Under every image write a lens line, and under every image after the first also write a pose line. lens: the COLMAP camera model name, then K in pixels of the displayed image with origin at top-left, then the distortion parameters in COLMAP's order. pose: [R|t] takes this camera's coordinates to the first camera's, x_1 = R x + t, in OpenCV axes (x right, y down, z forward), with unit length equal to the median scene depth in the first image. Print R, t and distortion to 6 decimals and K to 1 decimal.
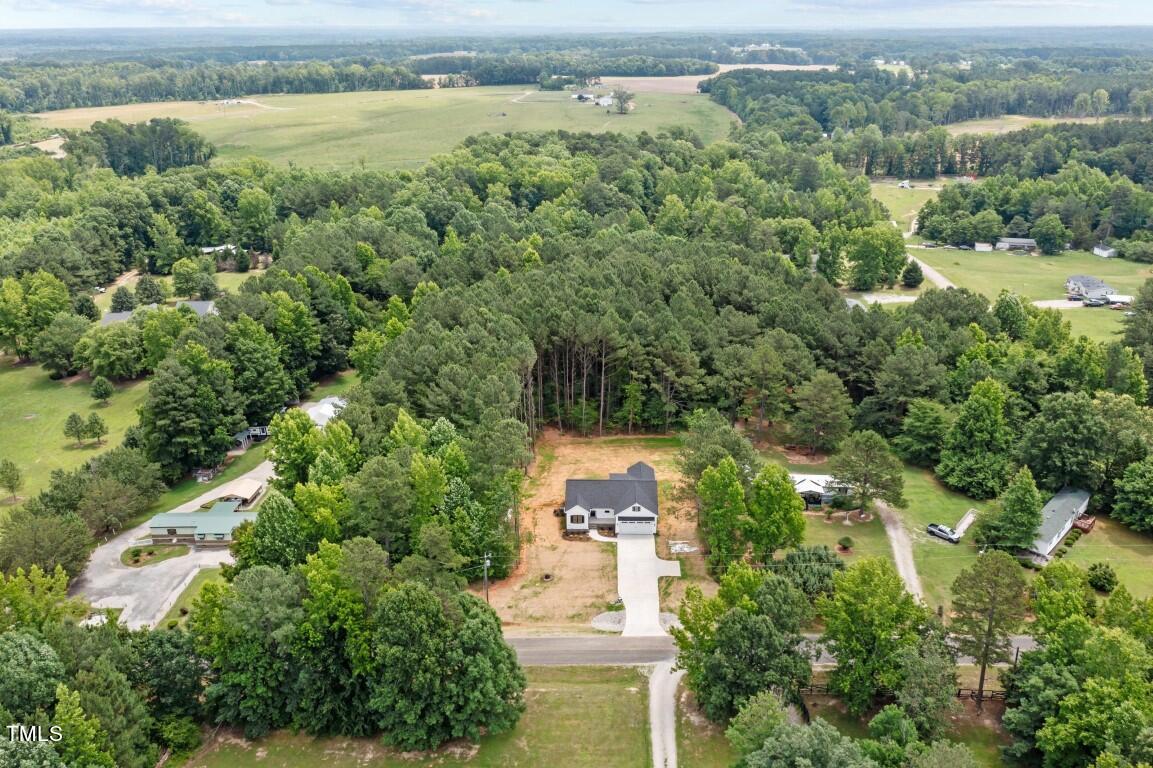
lens RADIAL K [[923.6, 0, 576.5], [0, 923.6, 384.0], [0, 0, 1]] dist [-0.004527, -0.000126]
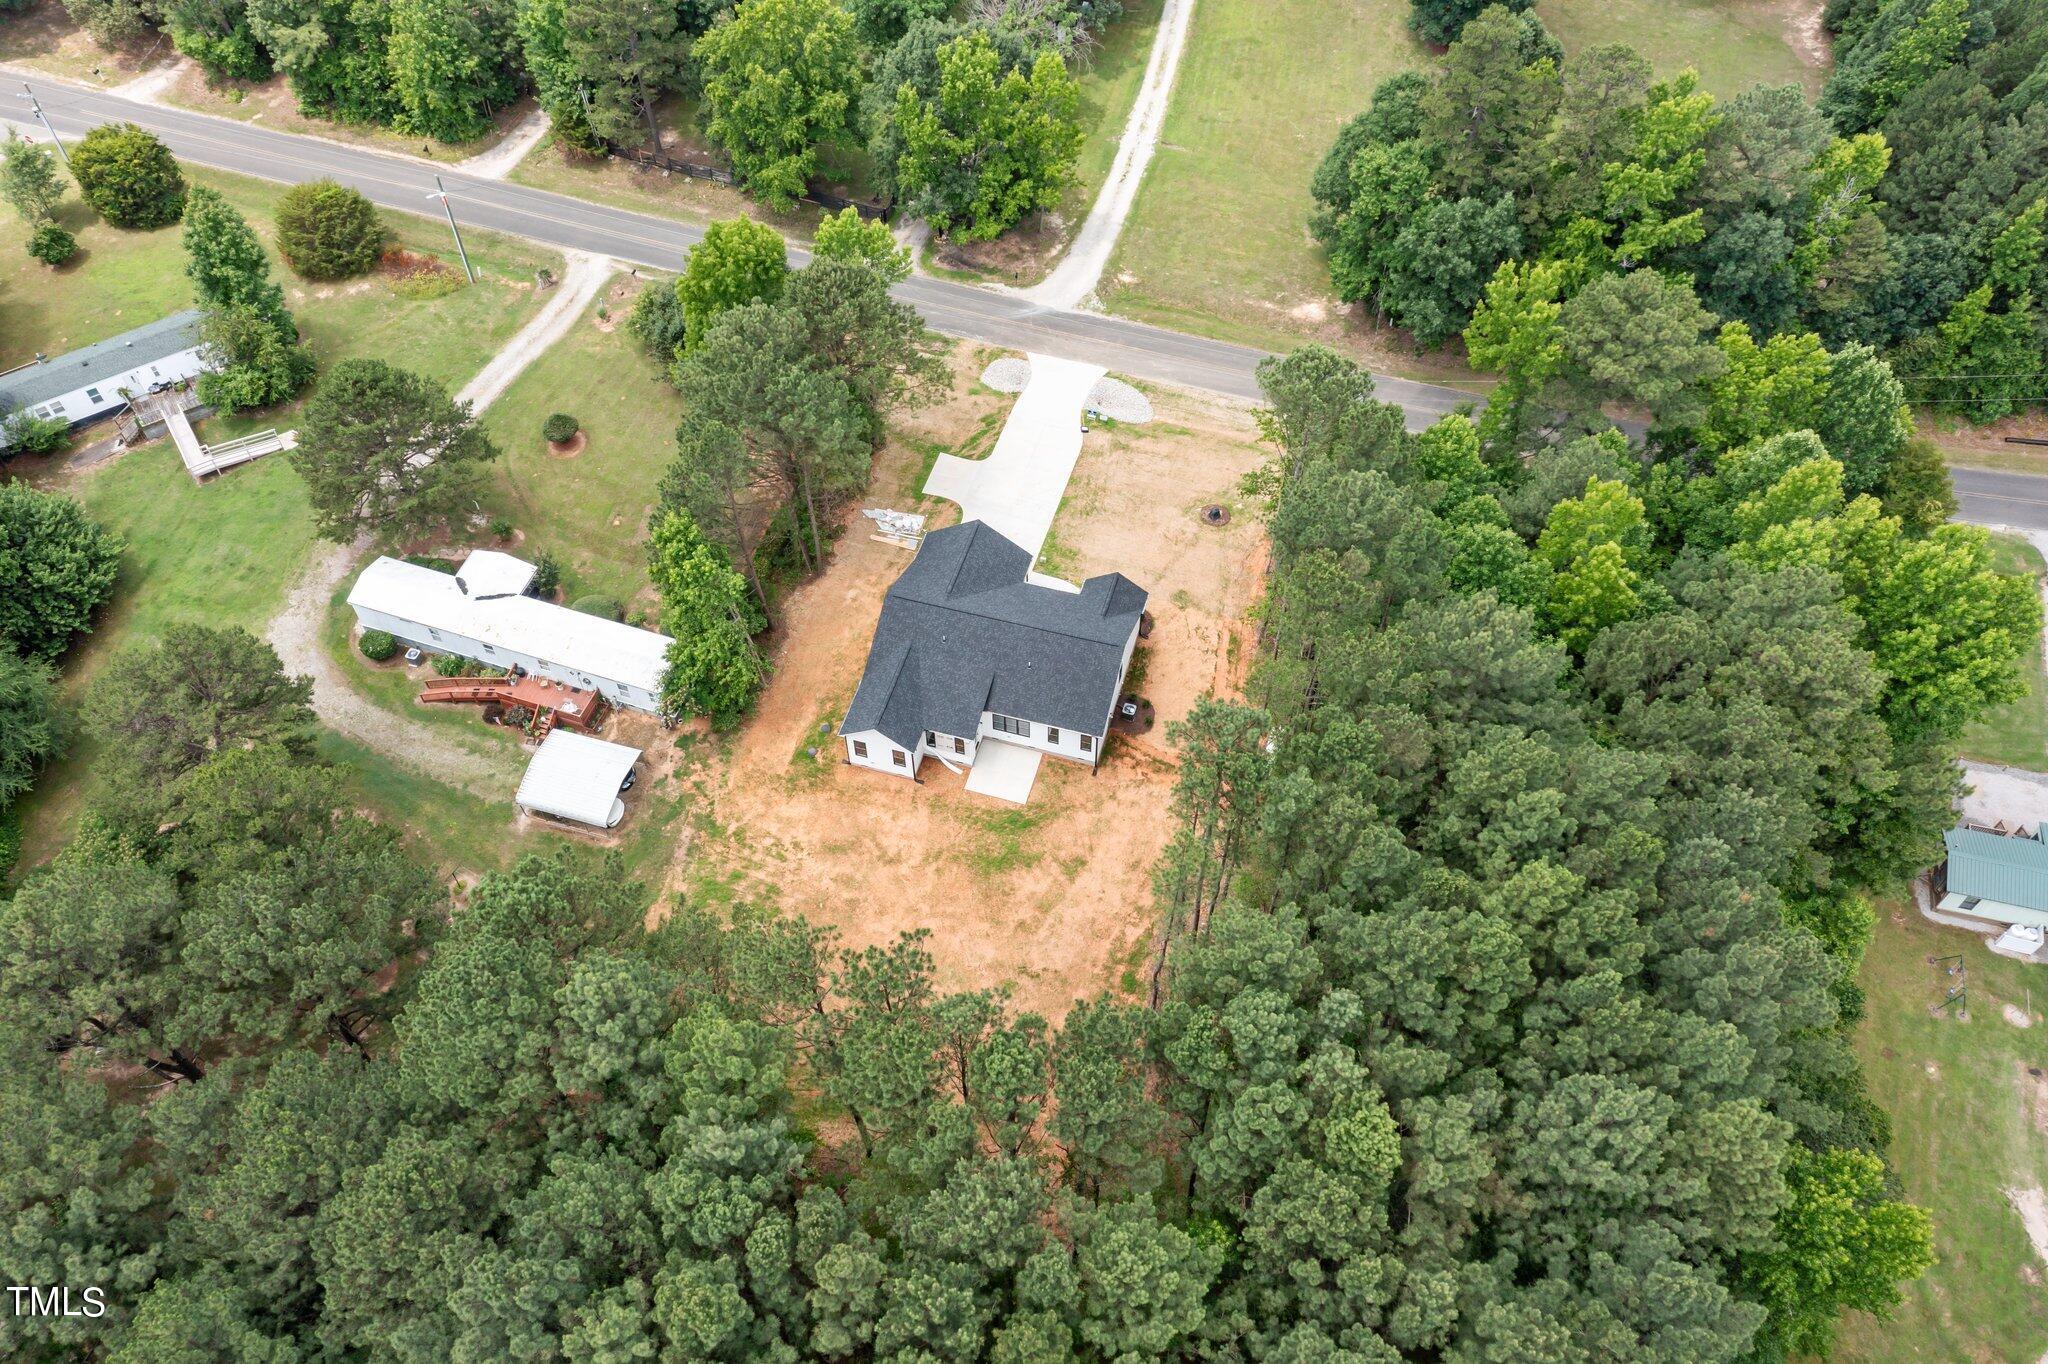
lens RADIAL K [[1640.5, 0, 1024.0], [0, 1640.5, 682.0], [0, 0, 1]] dist [-0.004527, -0.000126]
pose [[-0.967743, -0.188263, 0.167425, -0.055053], [0.112323, 0.272440, 0.955594, -0.335083], [-0.225516, 0.943575, -0.242505, 0.777568]]
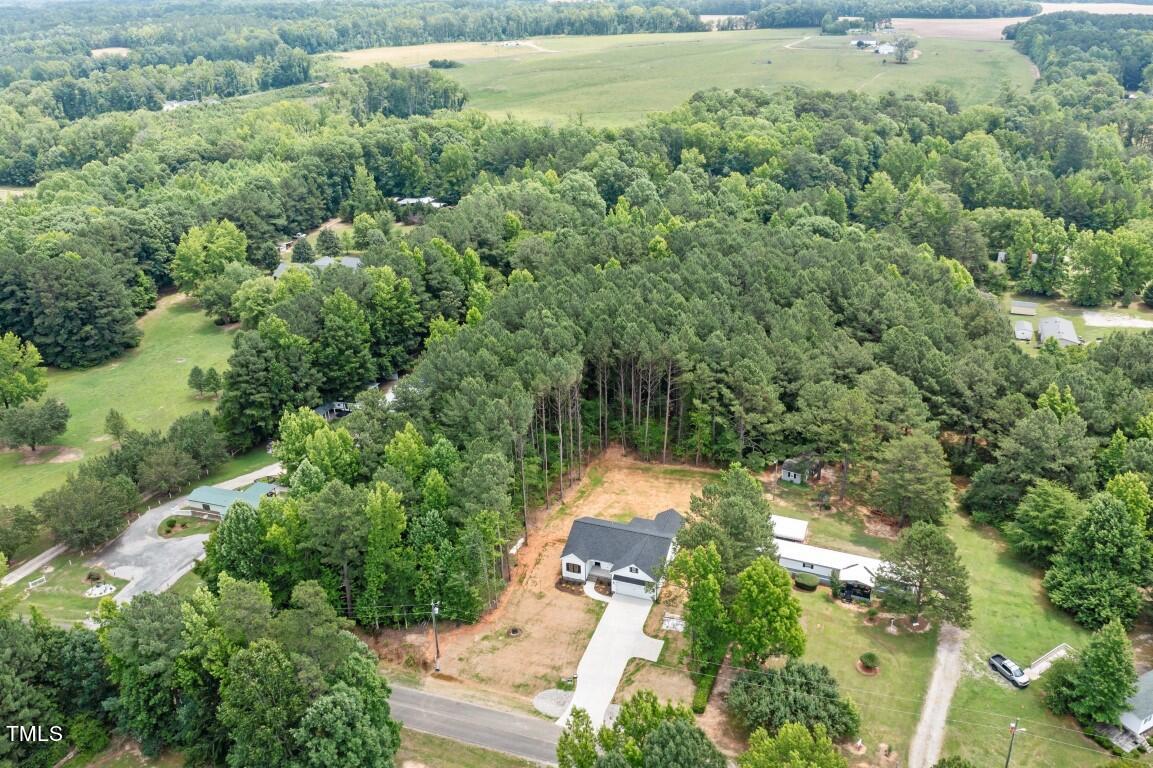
lens RADIAL K [[911.2, 0, 576.5], [0, 911.2, 384.0], [0, 0, 1]] dist [-0.003348, -0.007517]
pose [[0.949173, 0.120562, -0.290749, 0.154107], [-0.100960, 0.991542, 0.081559, -0.066653], [0.298123, -0.048060, 0.953317, 0.105169]]
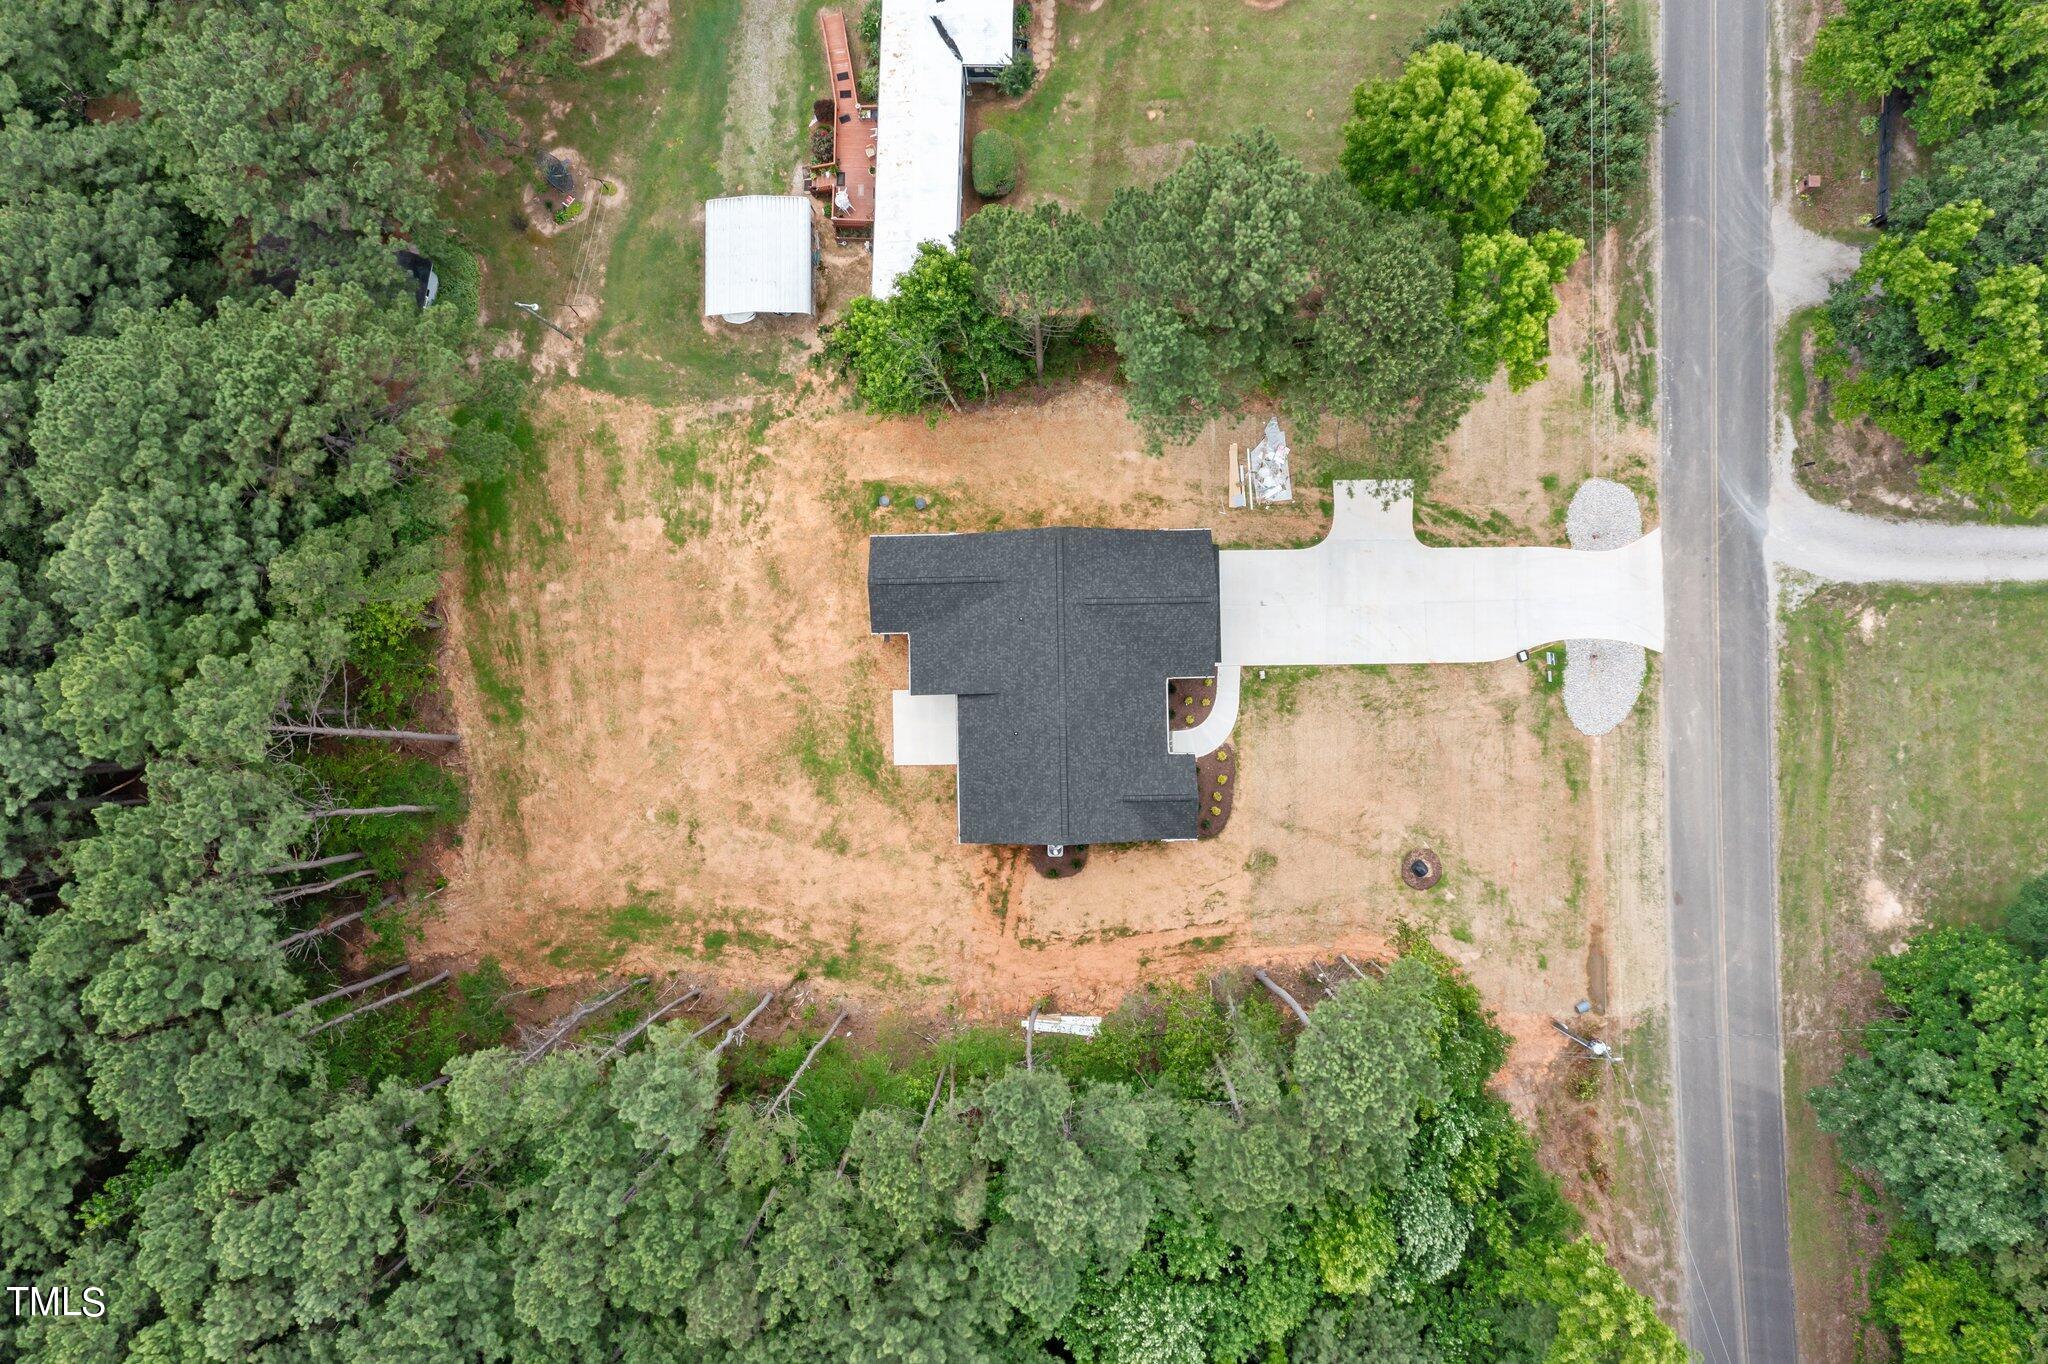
lens RADIAL K [[1640.5, 0, 1024.0], [0, 1640.5, 682.0], [0, 0, 1]] dist [-0.004527, -0.000126]
pose [[-0.049728, -0.997787, 0.044129, 0.010749], [0.385883, 0.021558, 0.922296, -0.243307], [-0.921207, 0.062892, 0.383957, 0.537796]]
